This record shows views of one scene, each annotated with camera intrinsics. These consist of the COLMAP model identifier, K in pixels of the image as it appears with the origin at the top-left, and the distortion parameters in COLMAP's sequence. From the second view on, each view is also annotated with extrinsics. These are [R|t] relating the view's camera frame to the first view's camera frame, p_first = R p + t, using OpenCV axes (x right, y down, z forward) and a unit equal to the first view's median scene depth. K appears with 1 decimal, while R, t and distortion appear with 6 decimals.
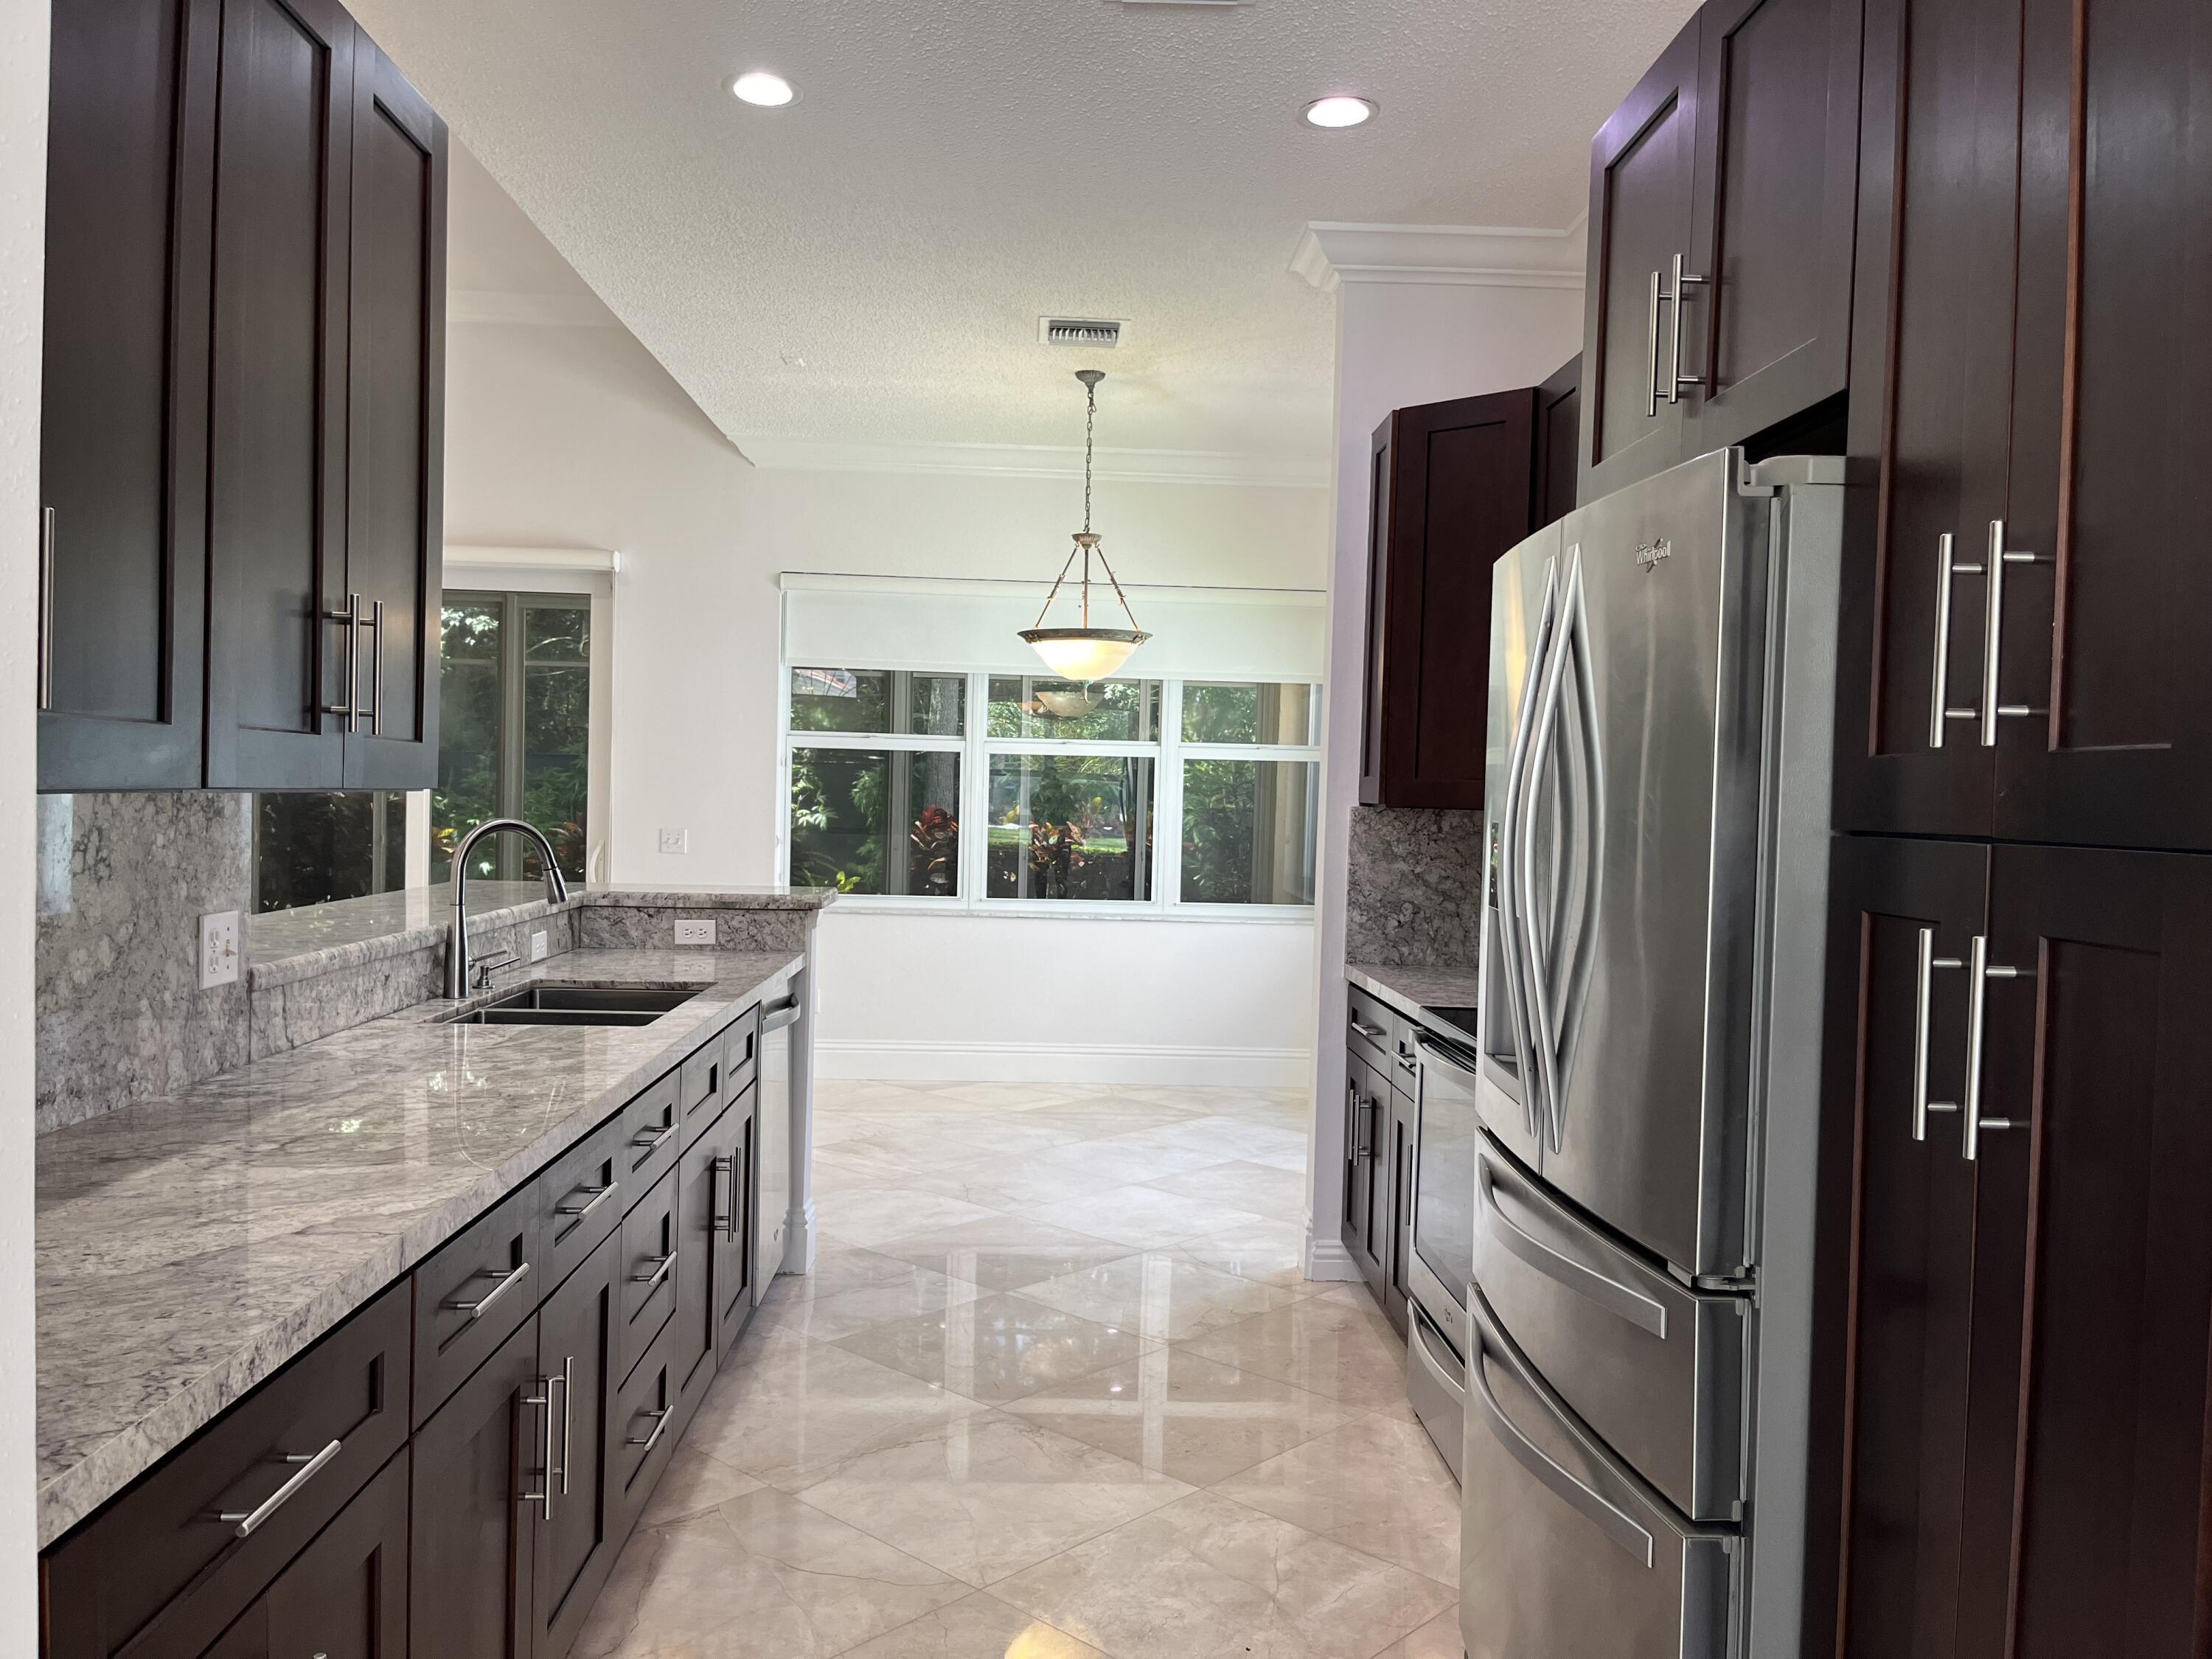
lens RADIAL K [[1662.7, 0, 1117.2], [0, 1662.7, 838.5], [0, 0, 1]] dist [0.081260, -0.112472]
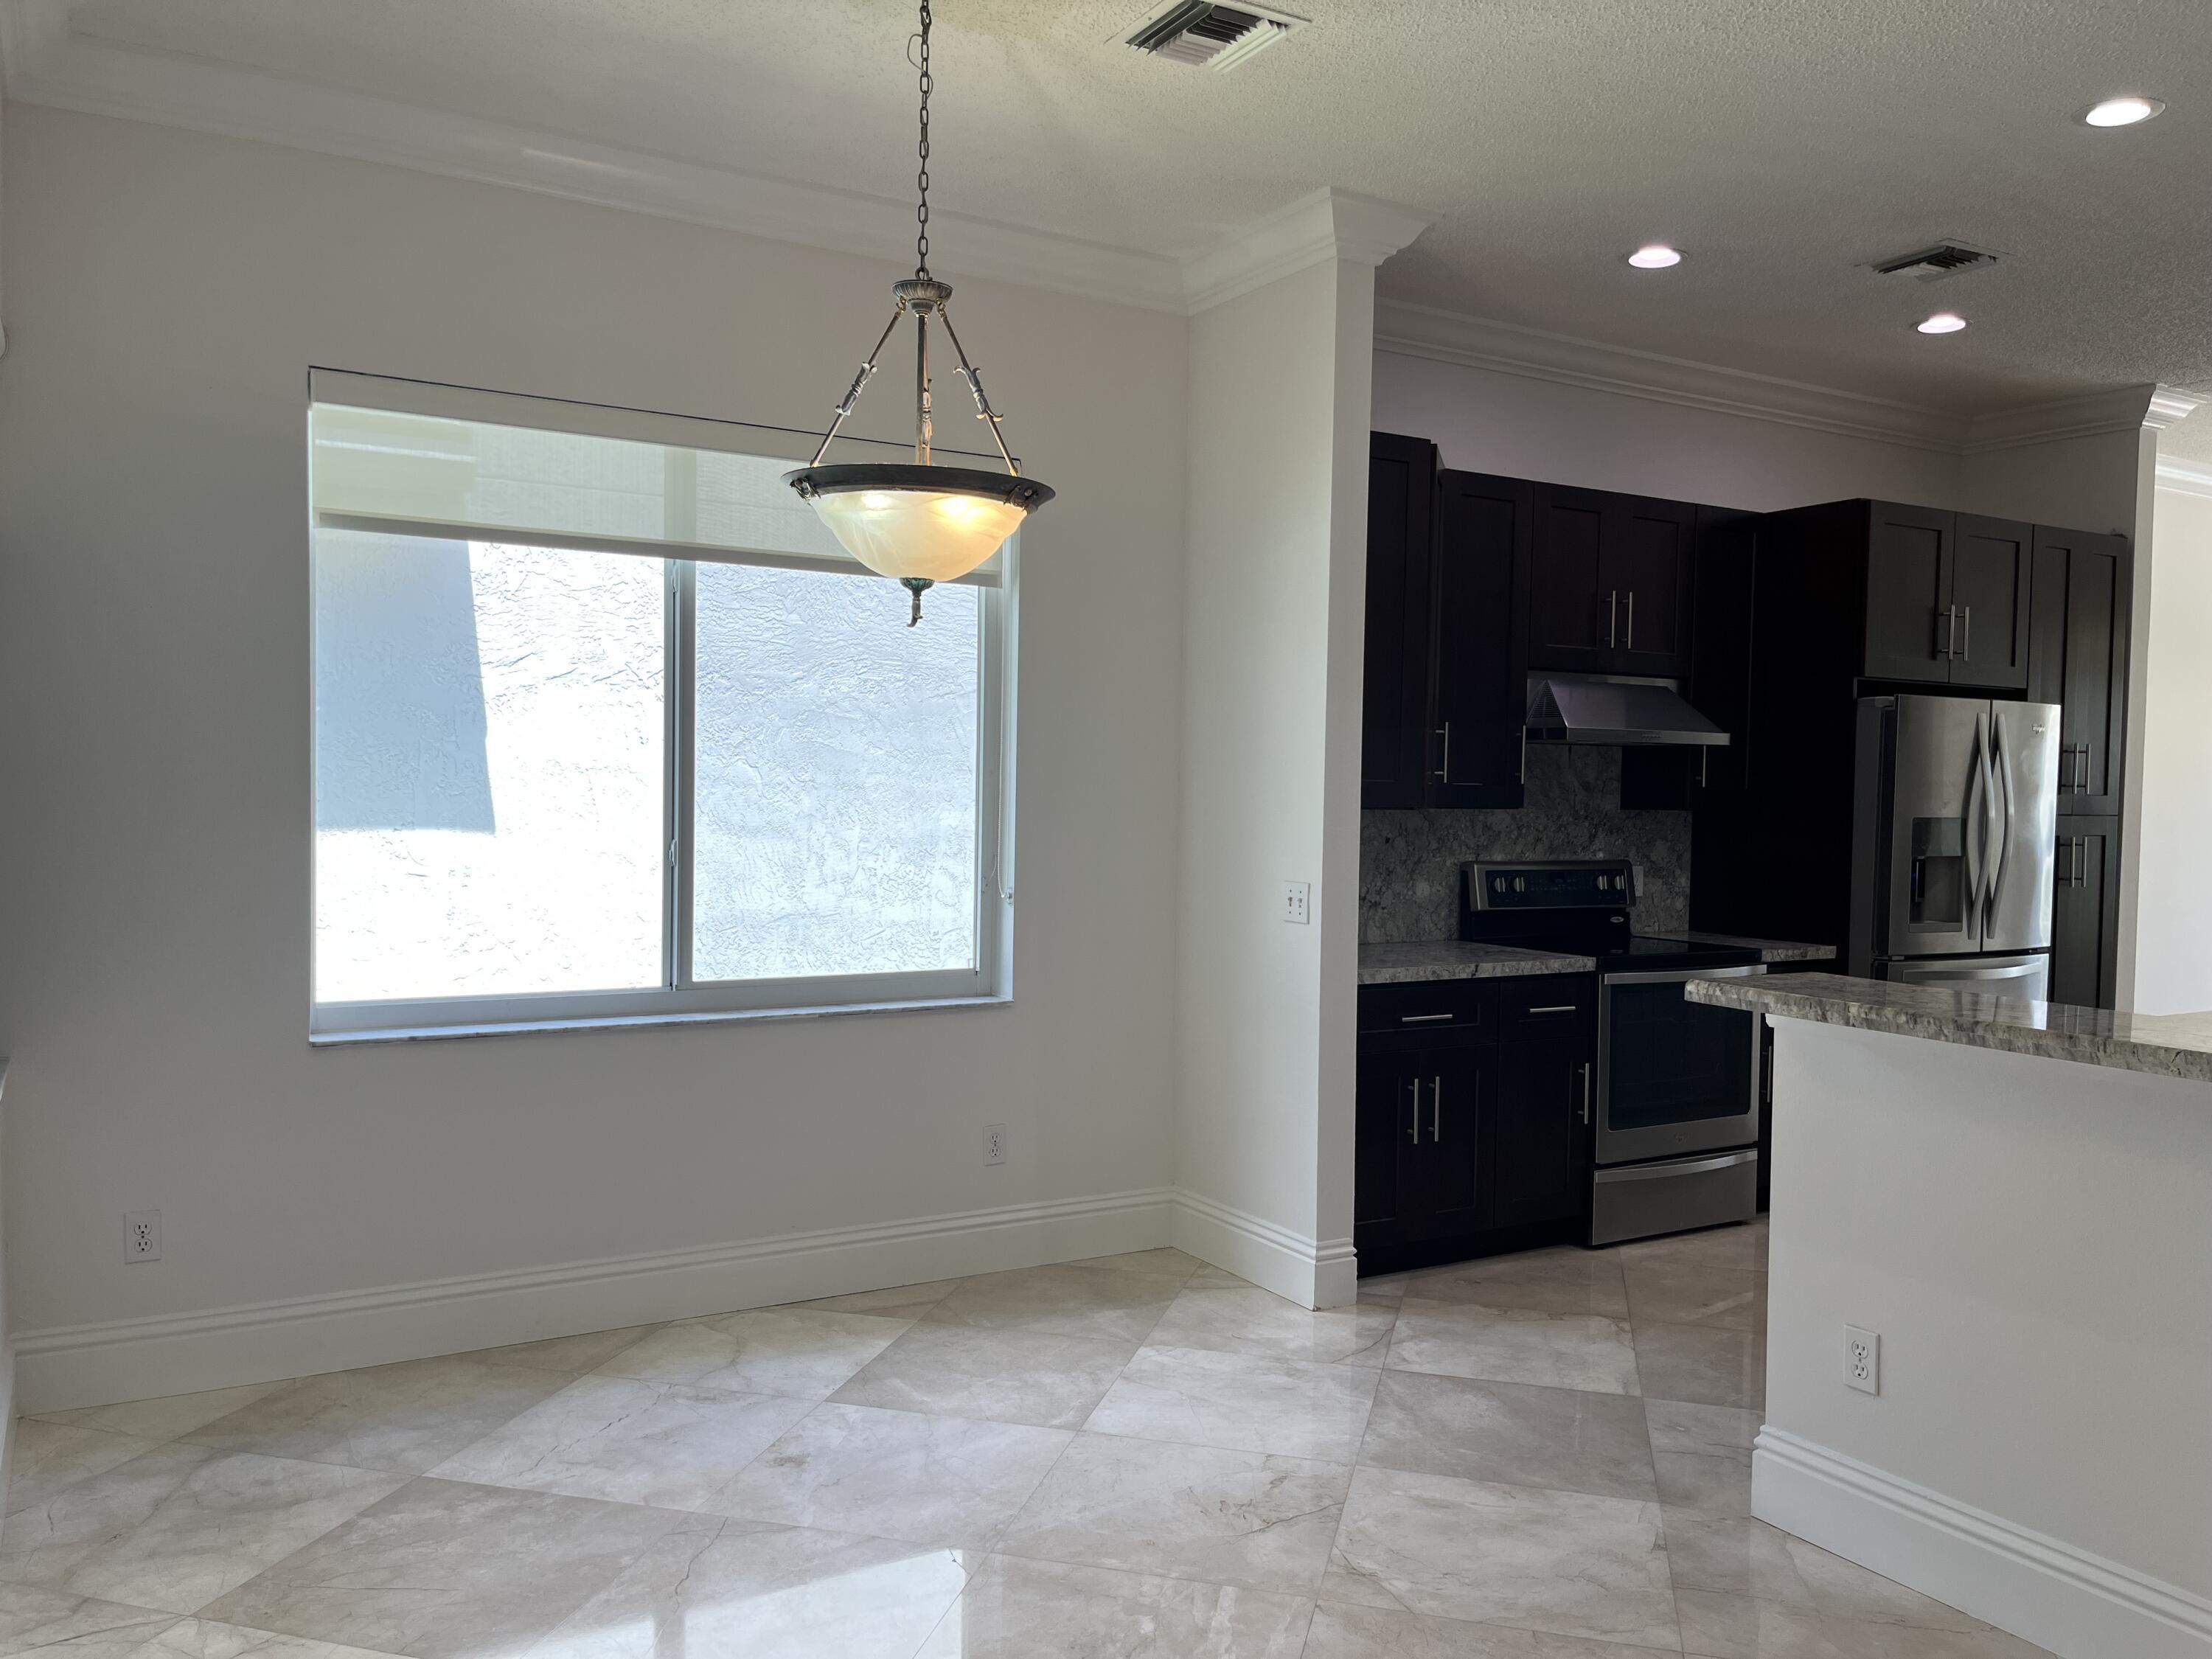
lens RADIAL K [[1662.7, 0, 1117.2], [0, 1662.7, 838.5], [0, 0, 1]] dist [0.081260, -0.112472]
pose [[-0.465392, -0.058855, 0.883146, -0.612181], [-0.000919, 0.997818, 0.066013, -0.060202], [-0.885104, 0.029910, -0.464430, 1.460344]]
